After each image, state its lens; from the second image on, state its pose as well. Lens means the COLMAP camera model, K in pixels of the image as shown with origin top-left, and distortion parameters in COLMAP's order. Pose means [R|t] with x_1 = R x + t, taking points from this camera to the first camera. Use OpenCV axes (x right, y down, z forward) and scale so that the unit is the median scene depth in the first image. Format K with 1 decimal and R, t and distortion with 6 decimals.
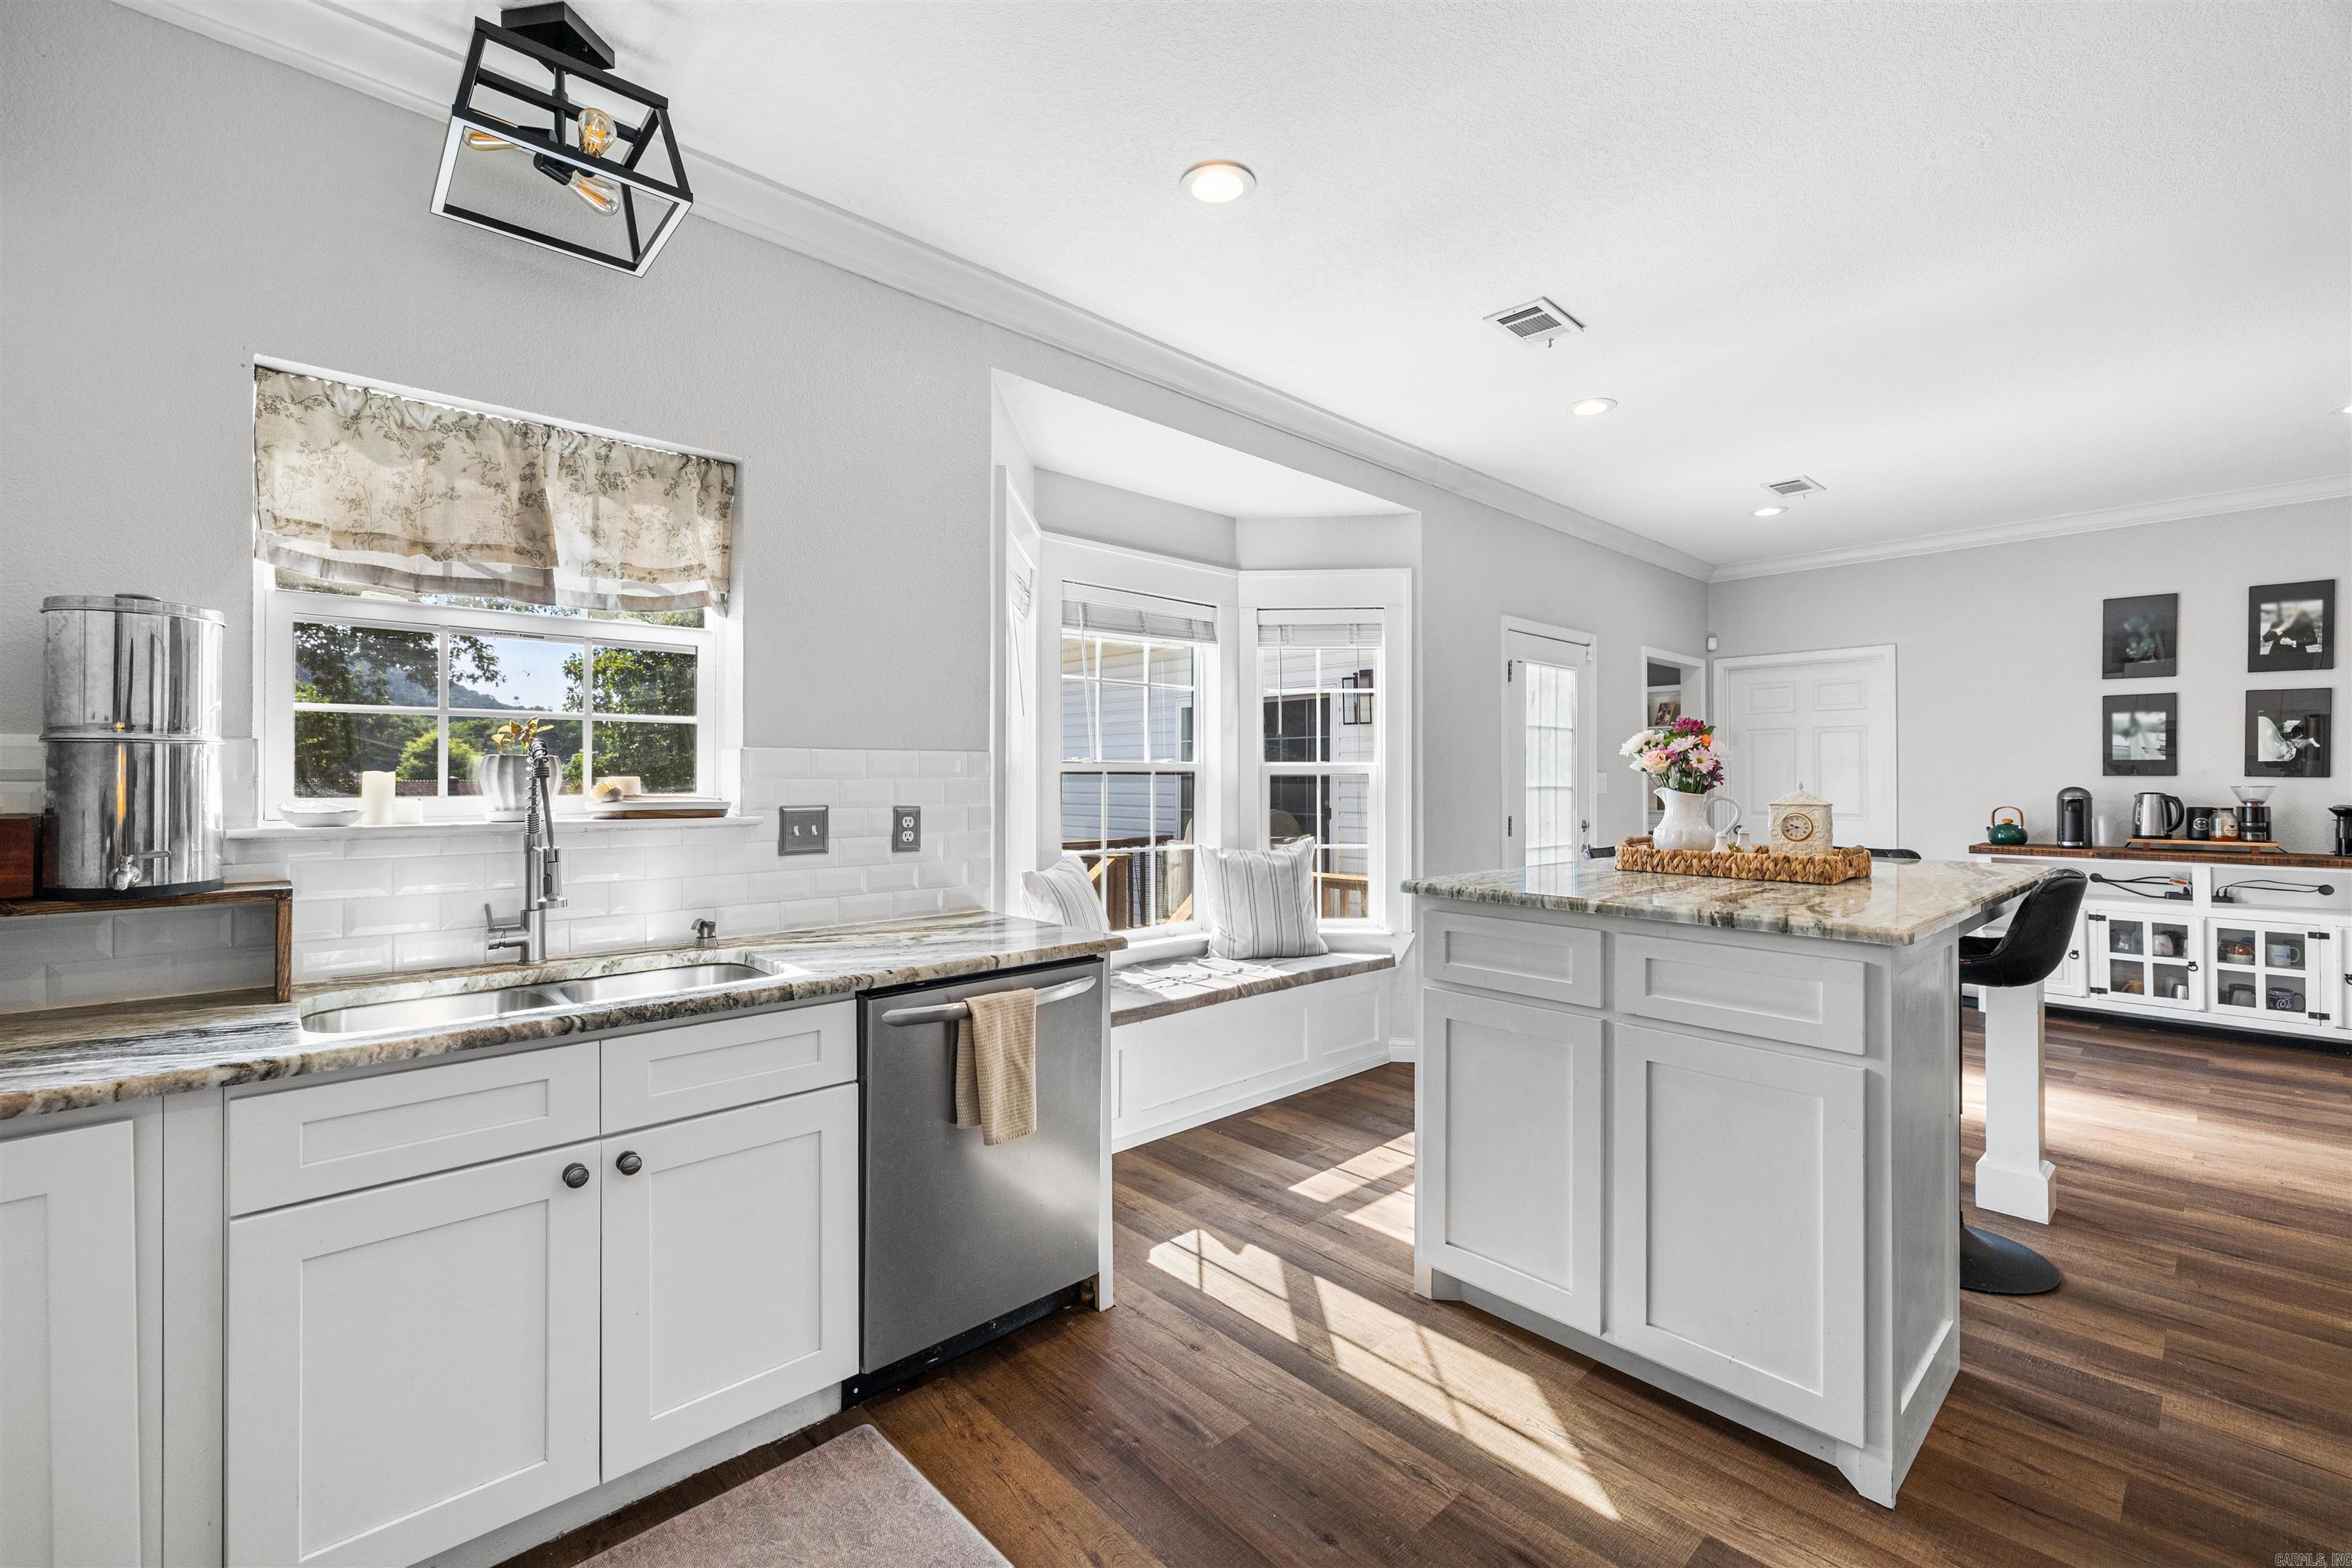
lens RADIAL K [[987.4, 0, 1175.7], [0, 987.4, 767.7], [0, 0, 1]] dist [-0.001483, -0.000027]
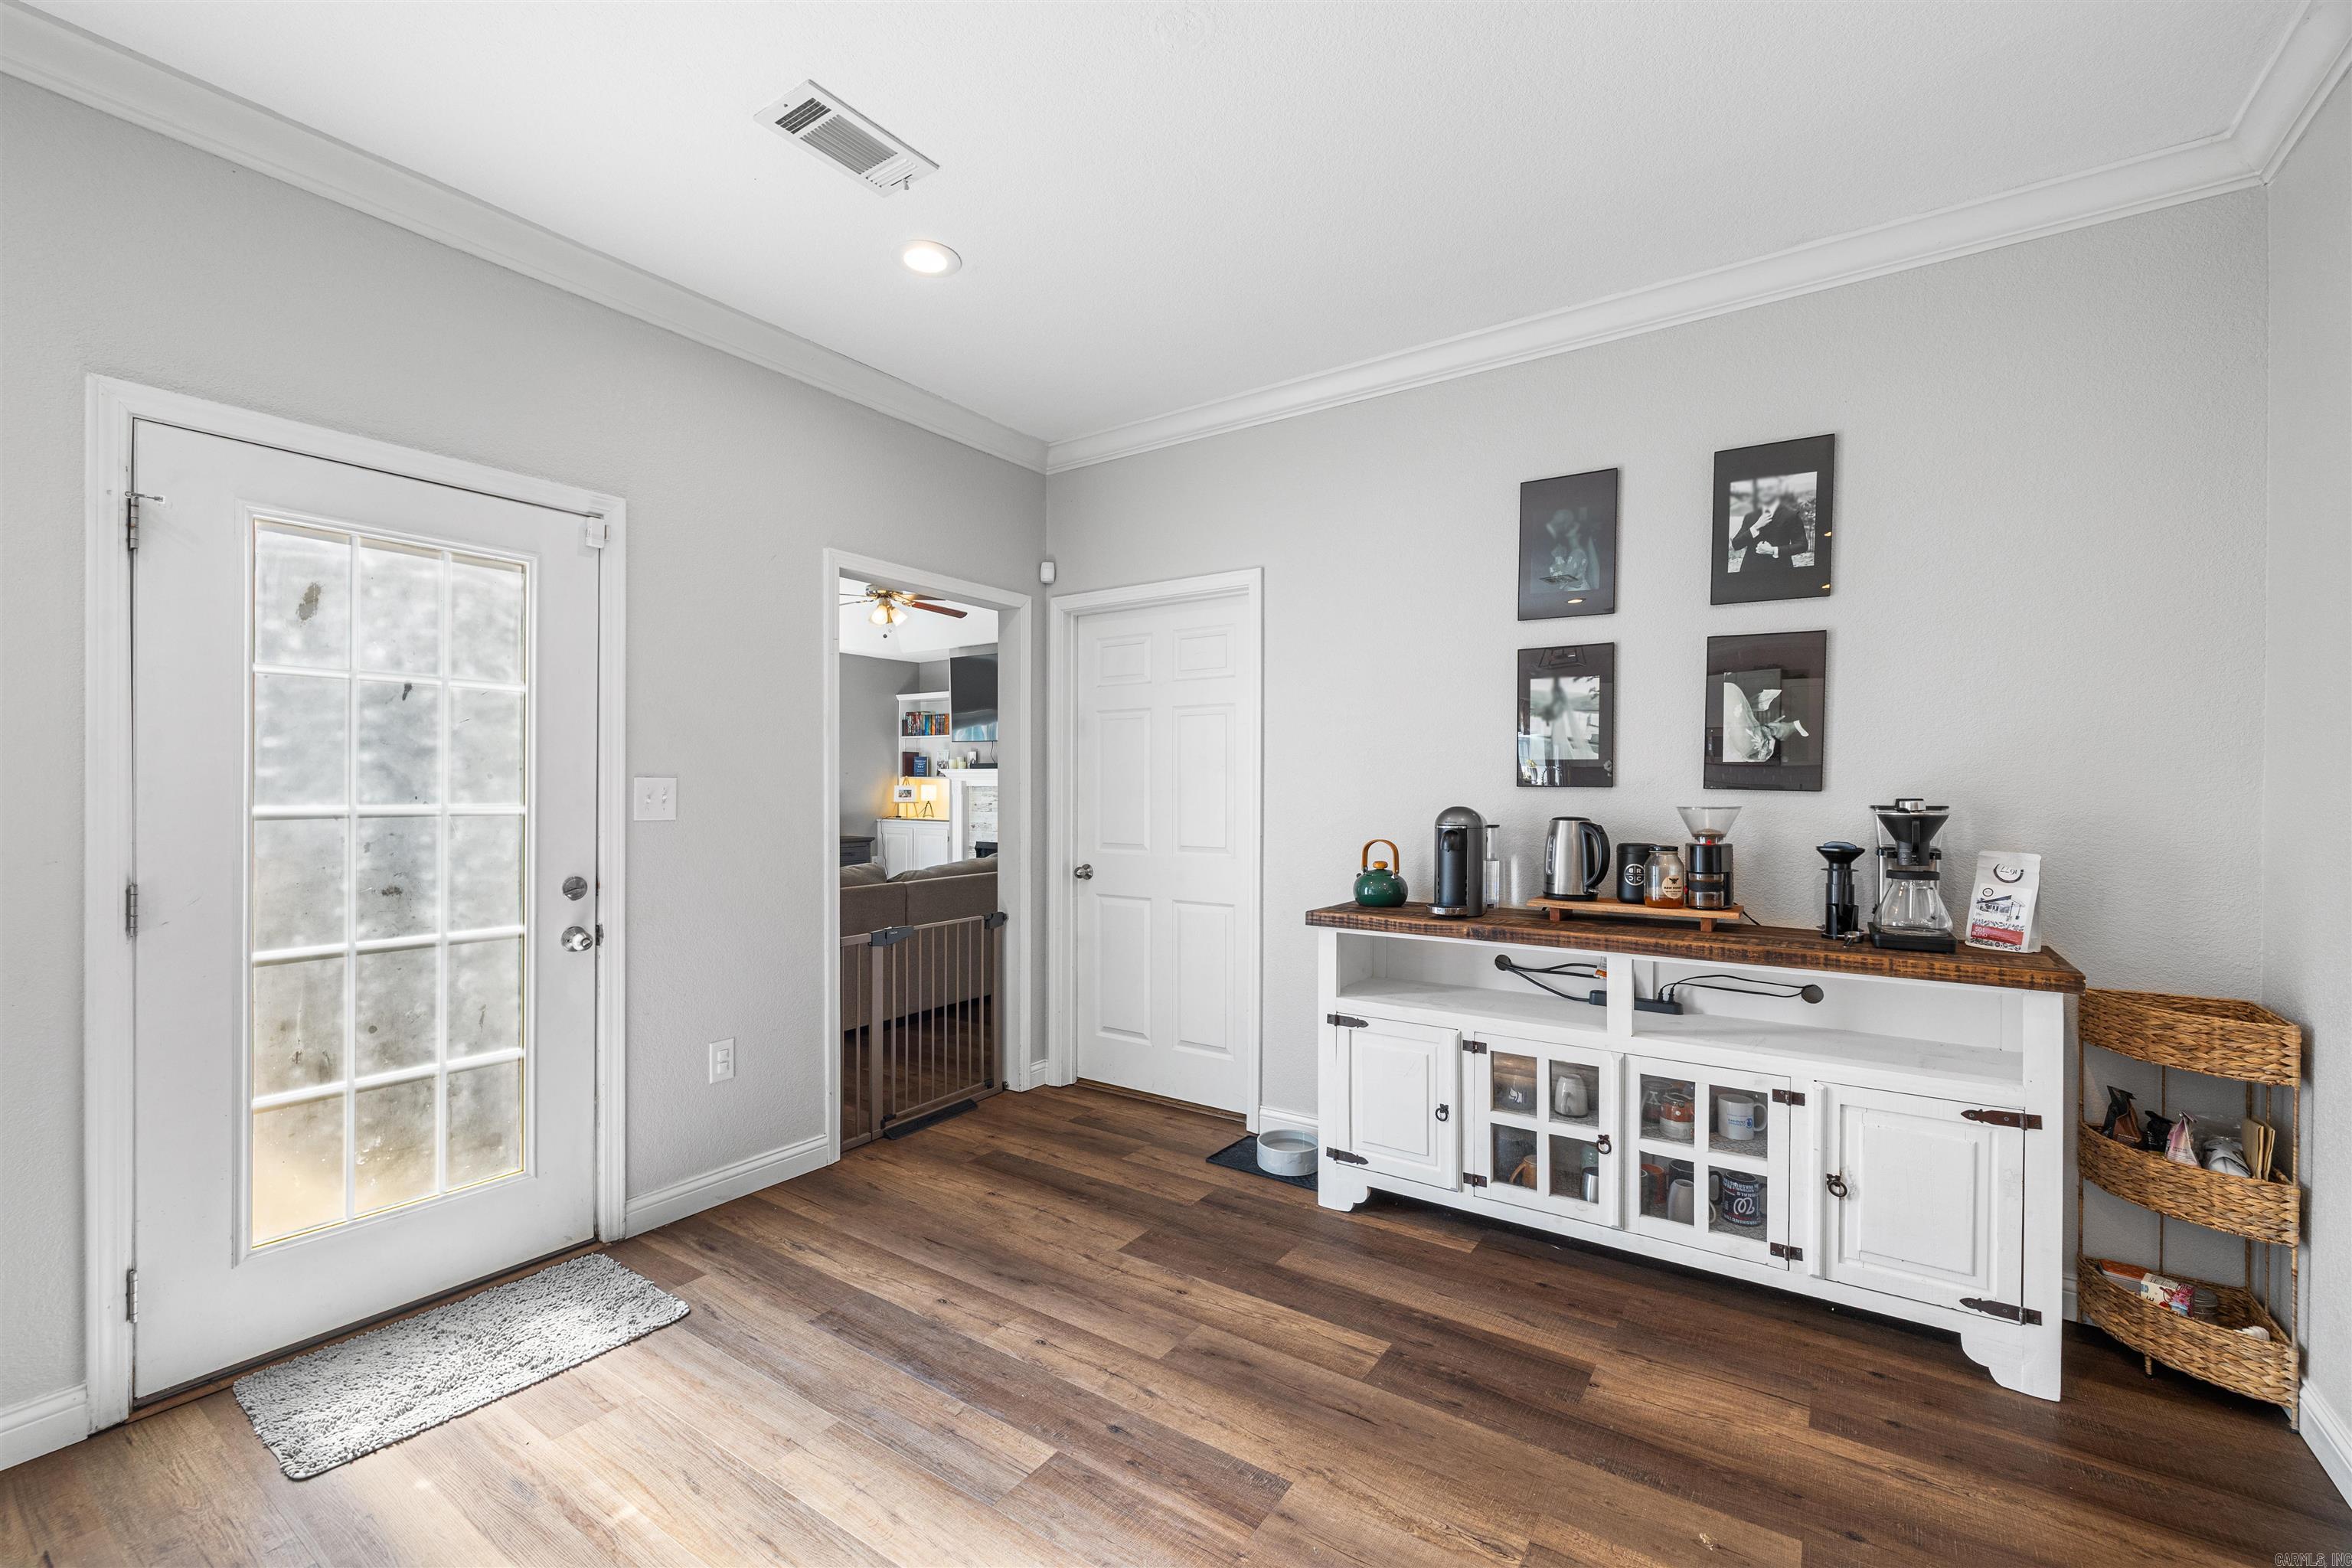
lens RADIAL K [[983.4, 0, 1164.8], [0, 983.4, 792.7], [0, 0, 1]] dist [-0.001687, 0.000163]
pose [[0.974642, 0.001708, 0.223765, 0.665224], [-0.005653, 0.999840, 0.016988, 0.003108], [-0.223700, -0.017822, 0.974495, 0.525773]]
